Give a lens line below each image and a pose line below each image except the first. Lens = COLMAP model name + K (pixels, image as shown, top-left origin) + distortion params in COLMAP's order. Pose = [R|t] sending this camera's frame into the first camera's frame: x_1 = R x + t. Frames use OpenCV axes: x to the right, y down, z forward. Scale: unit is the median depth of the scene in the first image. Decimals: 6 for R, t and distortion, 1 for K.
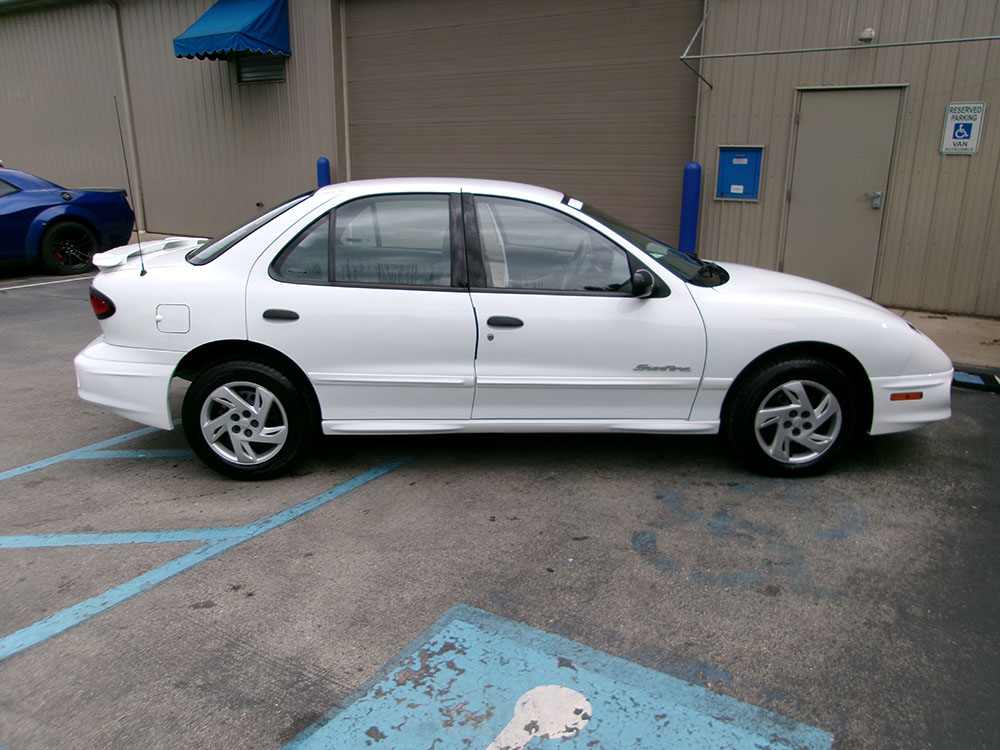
lens RADIAL K [[784.8, 0, 507.8], [0, 784.8, 376.9], [0, 0, 1]] dist [-0.021564, 0.039481]
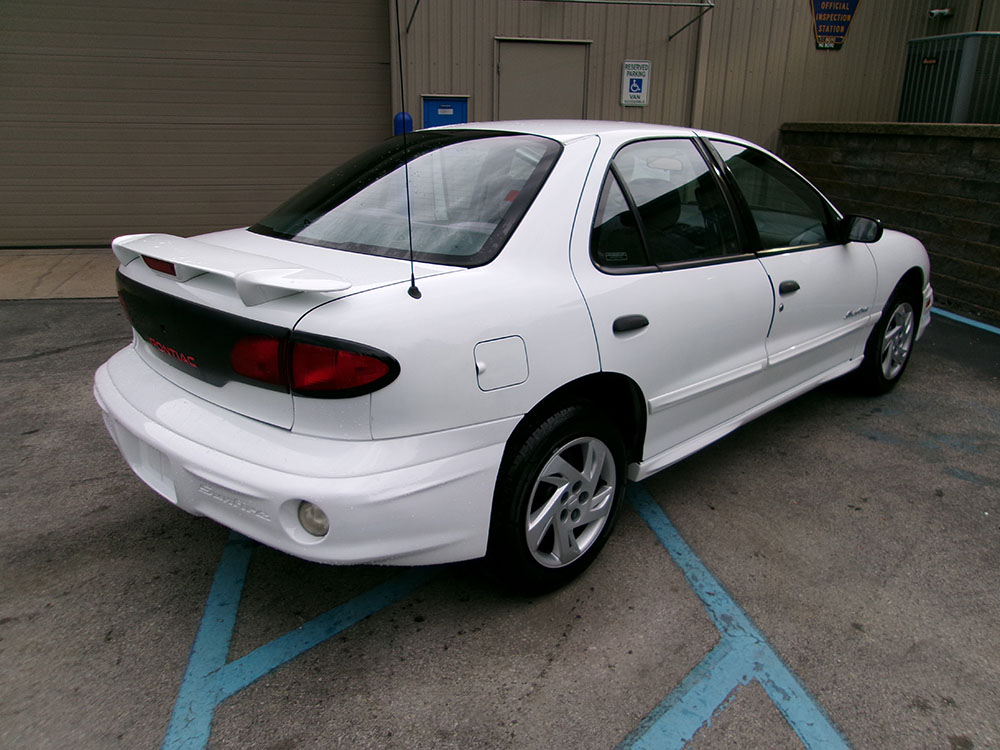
lens RADIAL K [[784.8, 0, 505.5], [0, 784.8, 369.0], [0, 0, 1]] dist [-0.021564, 0.039481]
pose [[0.717740, -0.210624, 0.663692, -0.787124], [0.185478, 0.976548, 0.109327, -0.129437], [-0.671154, 0.044632, 0.739973, 0.561130]]
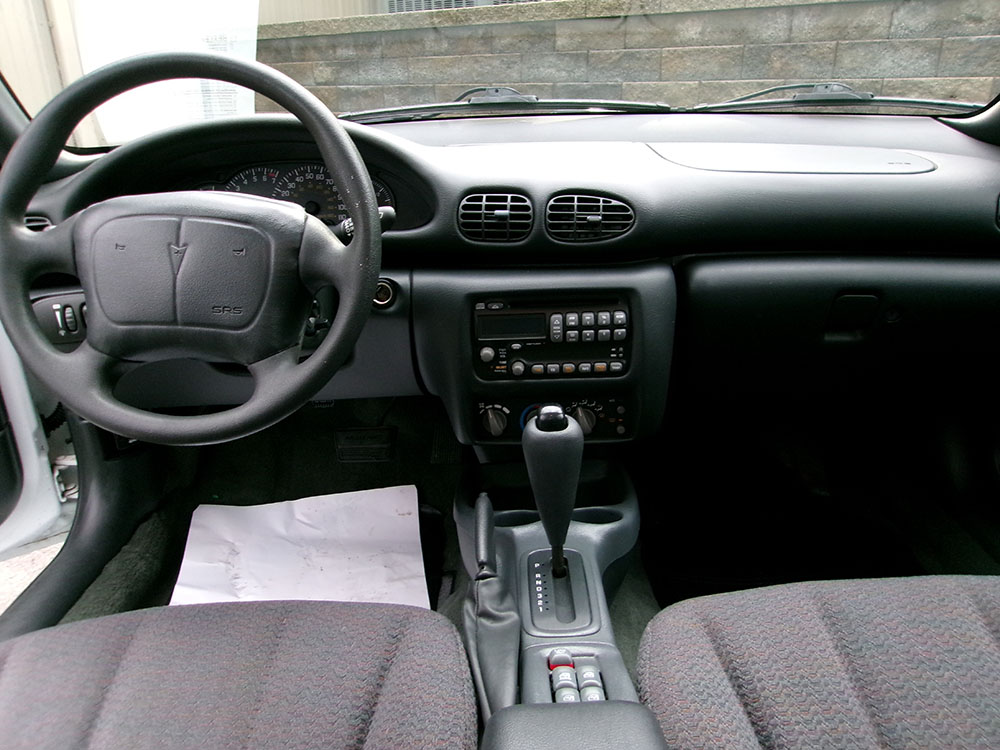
lens RADIAL K [[784.8, 0, 505.8], [0, 784.8, 368.4], [0, 0, 1]] dist [-0.021564, 0.039481]
pose [[0.015577, -0.351487, 0.936063, -0.082000], [0.296308, 0.895748, 0.331418, -0.189597], [-0.954965, 0.272201, 0.118102, 1.166028]]
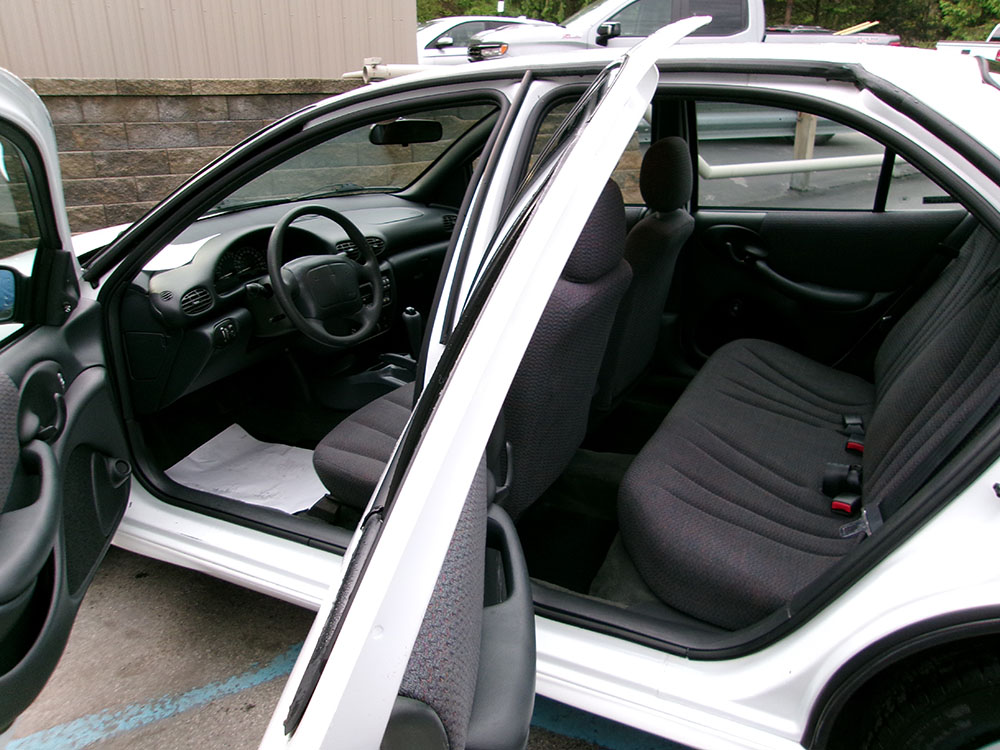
lens RADIAL K [[784.8, 0, 514.9], [0, 784.8, 370.7], [0, 0, 1]] dist [-0.021564, 0.039481]
pose [[-0.885674, -0.157304, 0.436849, -0.247401], [0.131569, 0.817269, 0.561035, -0.410425], [-0.445276, 0.554370, -0.703138, 1.622318]]
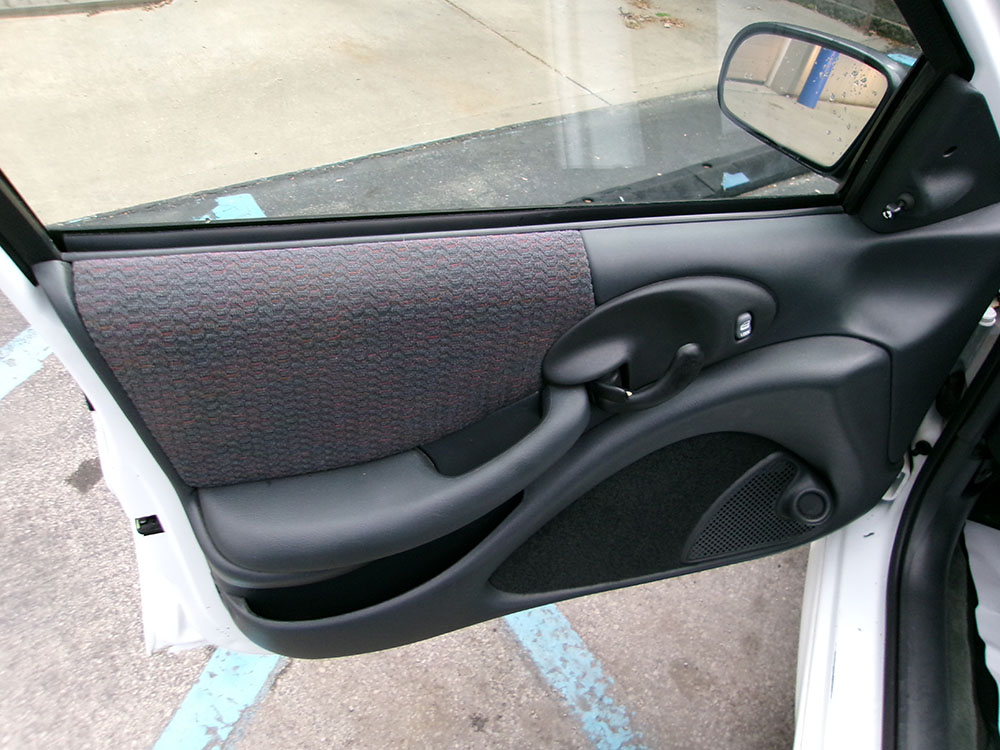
lens RADIAL K [[784.8, 0, 499.8], [0, 784.8, 371.2], [0, 0, 1]] dist [-0.021564, 0.039481]
pose [[0.404354, -0.587102, 0.701291, -0.027158], [0.186604, 0.803601, 0.565159, -0.321328], [-0.895364, -0.097661, 0.434495, 1.411363]]
